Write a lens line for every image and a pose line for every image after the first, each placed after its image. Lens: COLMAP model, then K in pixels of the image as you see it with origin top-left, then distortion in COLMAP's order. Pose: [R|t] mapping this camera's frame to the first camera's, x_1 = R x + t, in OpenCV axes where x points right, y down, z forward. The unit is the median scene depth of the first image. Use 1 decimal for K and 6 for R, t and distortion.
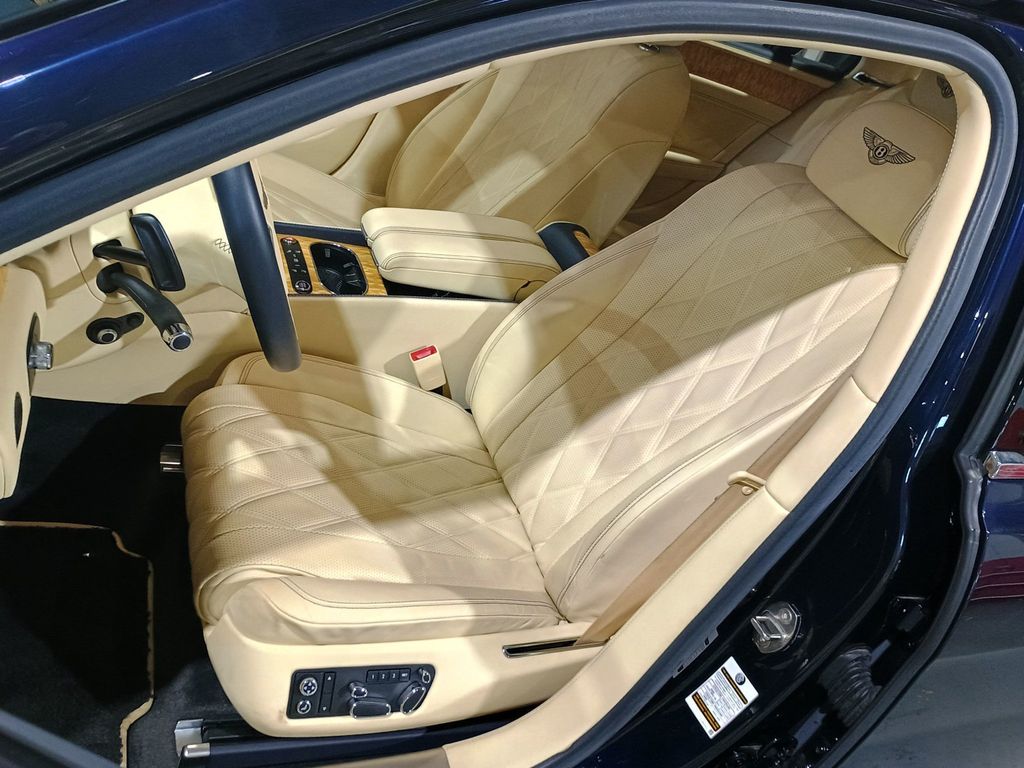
lens RADIAL K [[893.1, 0, 526.4], [0, 893.1, 379.8], [0, 0, 1]] dist [0.058007, -0.073147]
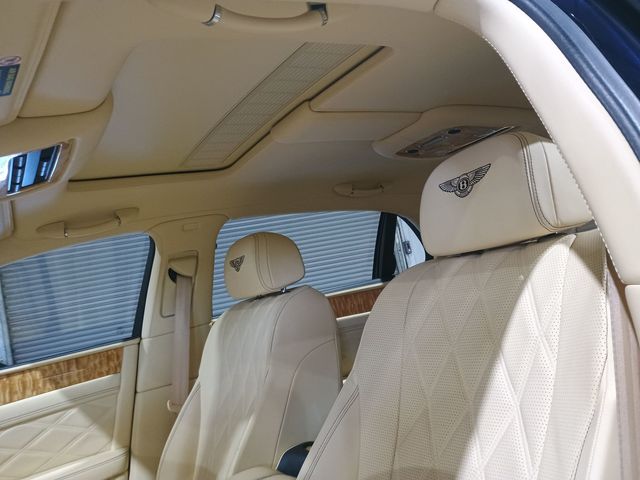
lens RADIAL K [[558.2, 0, 322.5], [0, 558.2, 241.5], [0, 0, 1]] dist [0.058007, -0.073147]
pose [[0.834384, -0.507648, 0.214704, 0.072074], [0.533017, 0.643964, -0.548820, 0.066313], [0.140345, 0.572367, 0.807898, 0.459402]]
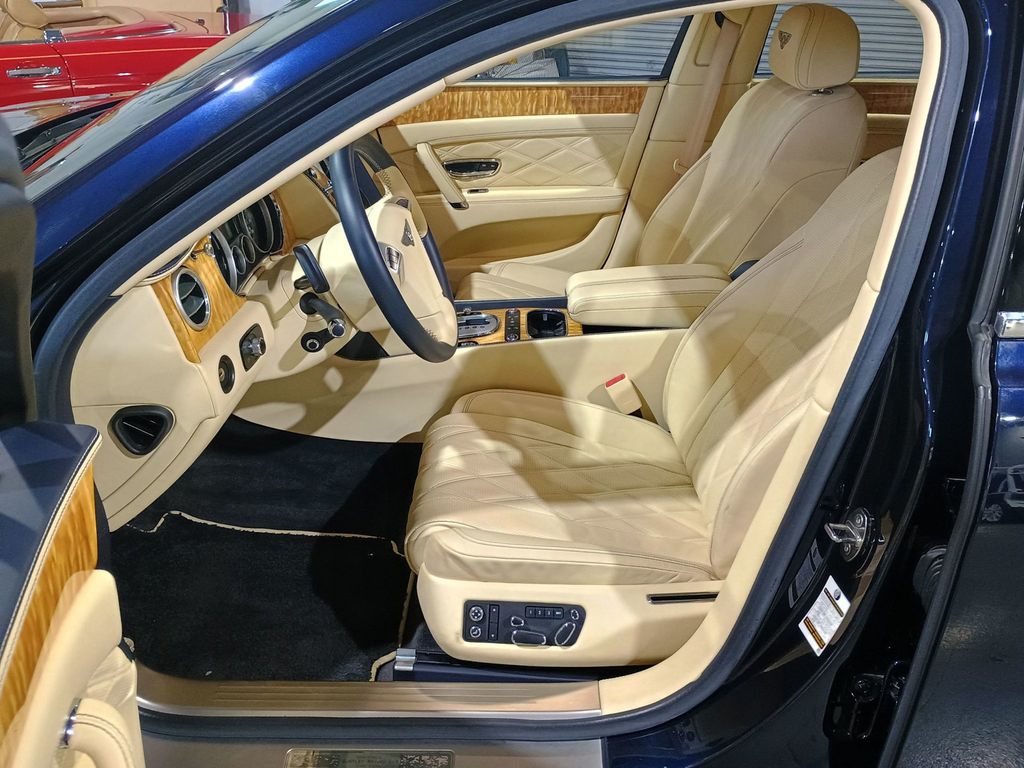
lens RADIAL K [[893.1, 0, 521.0], [0, 893.1, 384.6], [0, 0, 1]] dist [0.058007, -0.073147]
pose [[0.883513, -0.146592, -0.444878, 0.349419], [0.062429, 0.978146, -0.198327, 0.236903], [0.464229, 0.147451, 0.873356, -0.089324]]
